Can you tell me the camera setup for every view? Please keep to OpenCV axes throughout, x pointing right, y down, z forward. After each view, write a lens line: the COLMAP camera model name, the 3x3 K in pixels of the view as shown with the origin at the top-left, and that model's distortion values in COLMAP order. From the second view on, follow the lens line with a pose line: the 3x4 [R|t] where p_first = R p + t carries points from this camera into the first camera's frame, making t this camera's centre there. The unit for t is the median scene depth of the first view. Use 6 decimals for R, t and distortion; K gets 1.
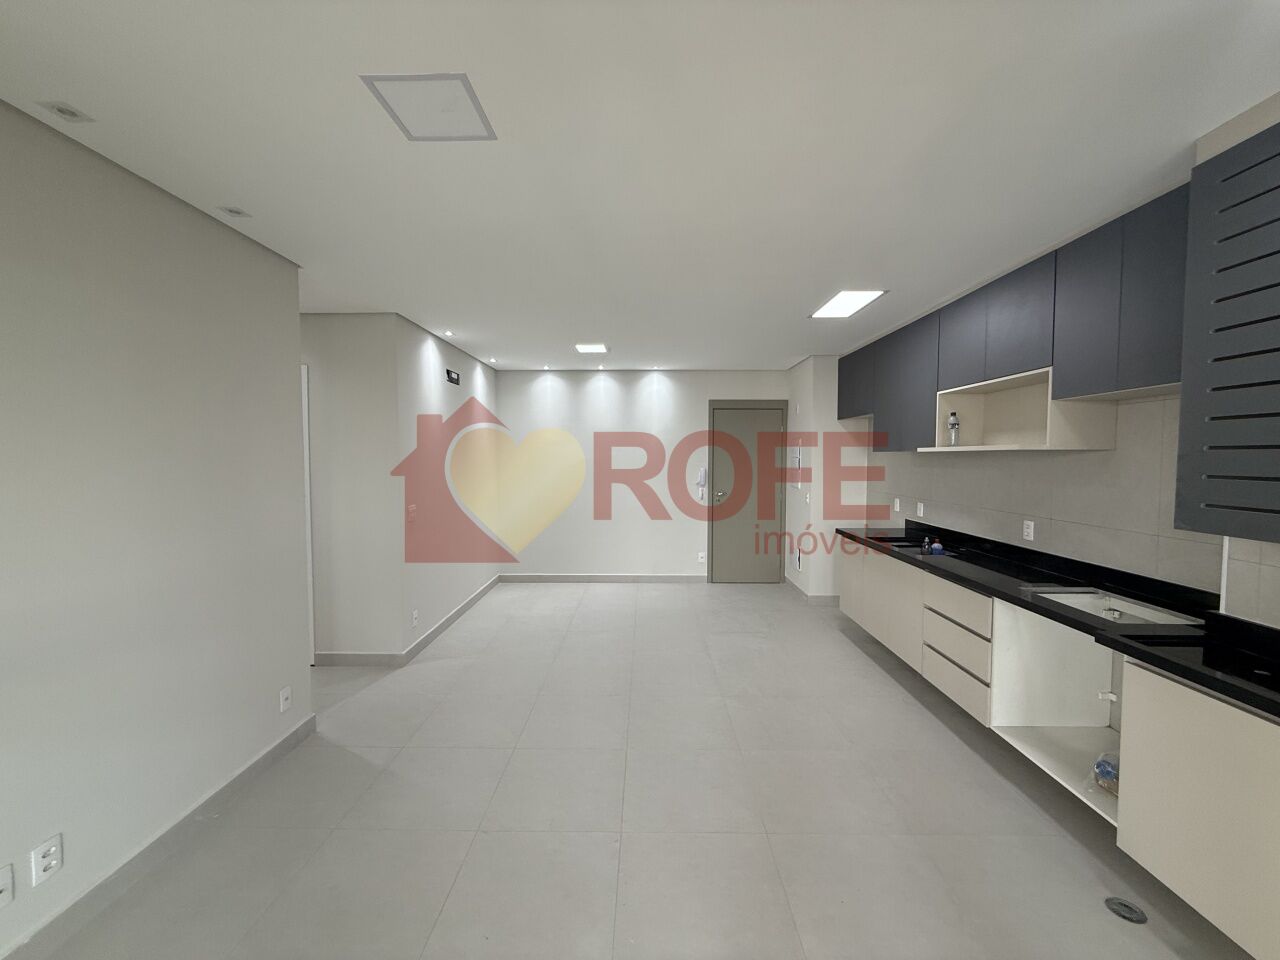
lens RADIAL K [[509.1, 0, 637.2], [0, 509.1, 478.5], [0, 0, 1]] dist [-0.000359, 0.000364]
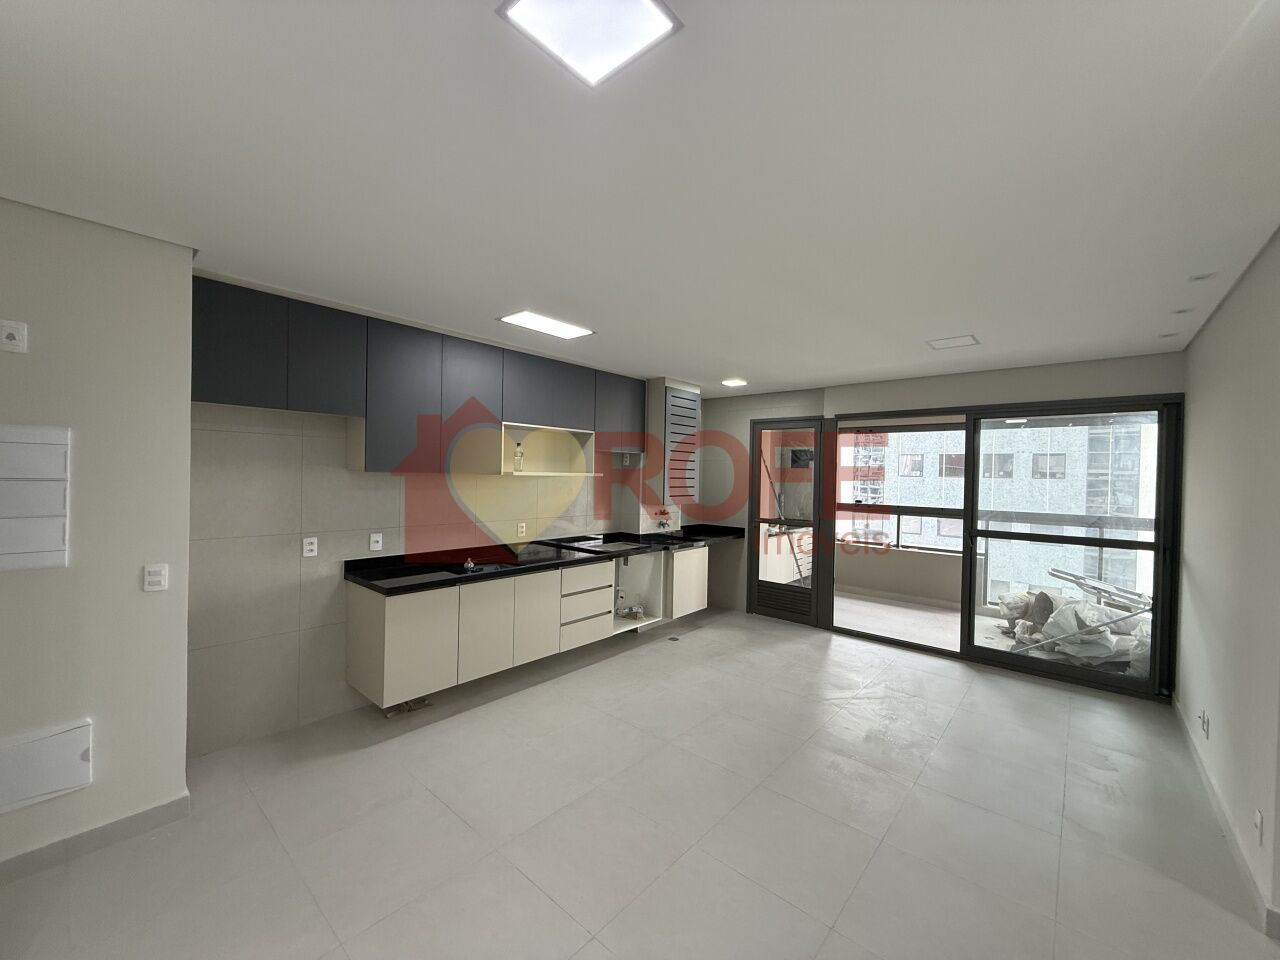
lens RADIAL K [[509.1, 0, 637.2], [0, 509.1, 478.5], [0, 0, 1]] dist [-0.000359, 0.000364]
pose [[-0.762600, -0.021284, 0.646520, -0.462798], [0.006601, 0.999150, 0.040680, -0.112514], [-0.646836, 0.035290, -0.761812, 2.119586]]
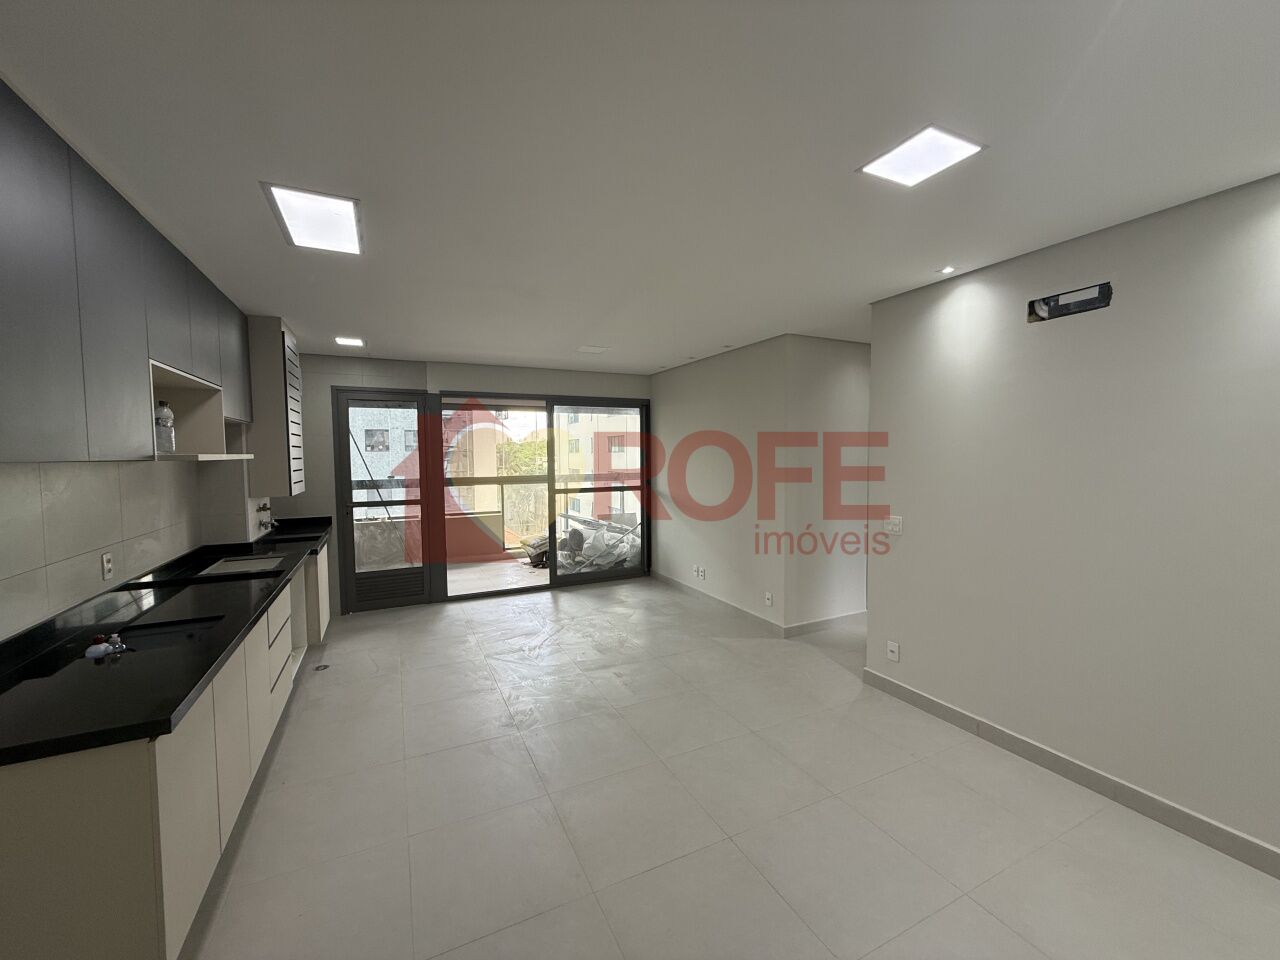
lens RADIAL K [[509.1, 0, 637.2], [0, 509.1, 478.5], [0, 0, 1]] dist [-0.000359, 0.000364]
pose [[-0.891760, 0.029364, -0.451555, 0.458054], [-0.011497, 0.996100, 0.087480, -0.114219], [0.452363, 0.083202, -0.887945, 2.261915]]
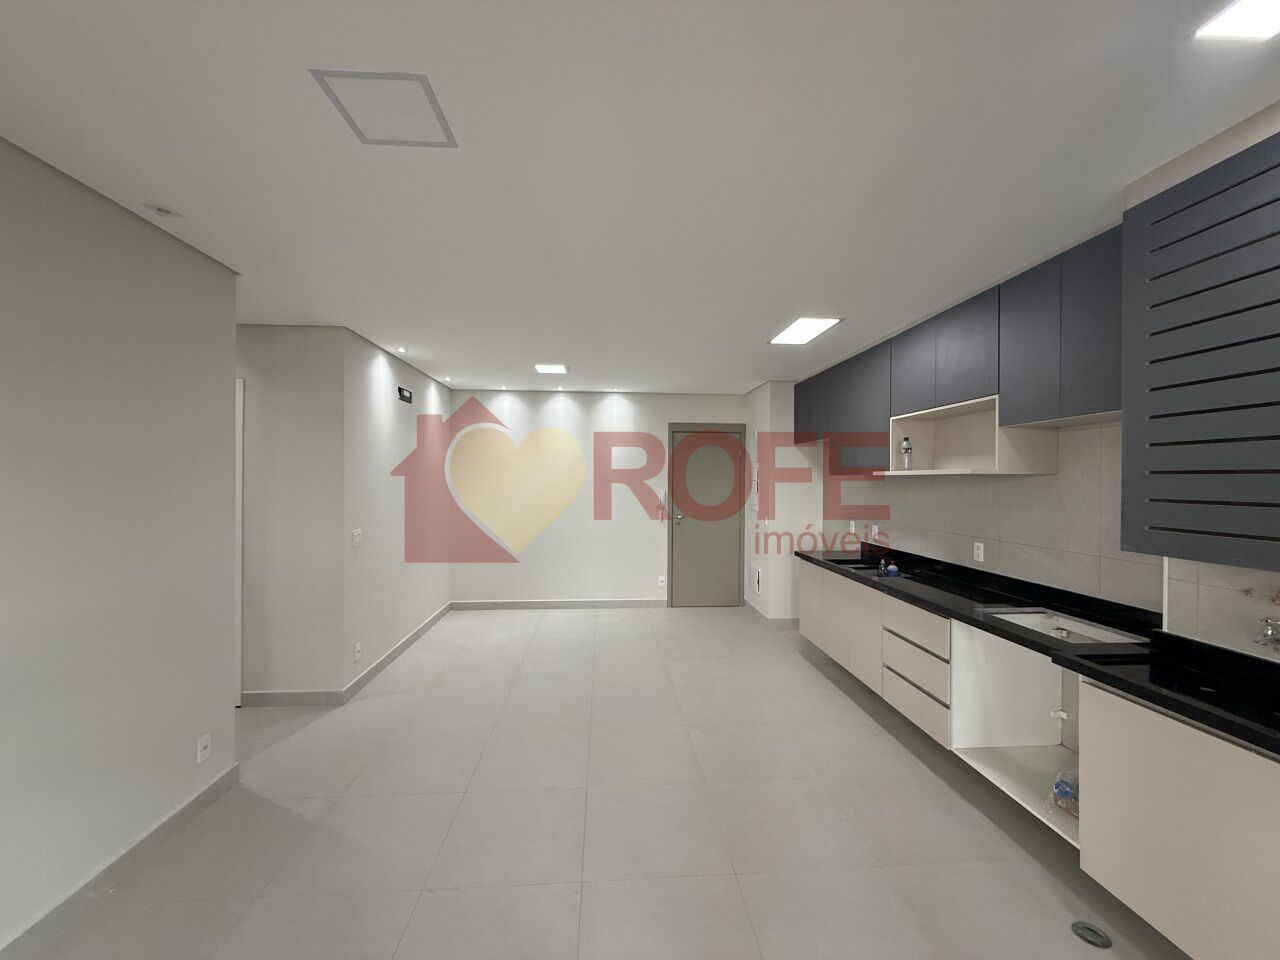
lens RADIAL K [[509.1, 0, 637.2], [0, 509.1, 478.5], [0, 0, 1]] dist [-0.000359, 0.000364]
pose [[0.996477, 0.004449, 0.083746, -0.009781], [-0.000731, 0.999015, -0.044372, -0.000566], [-0.083860, 0.044155, 0.995499, 0.026709]]
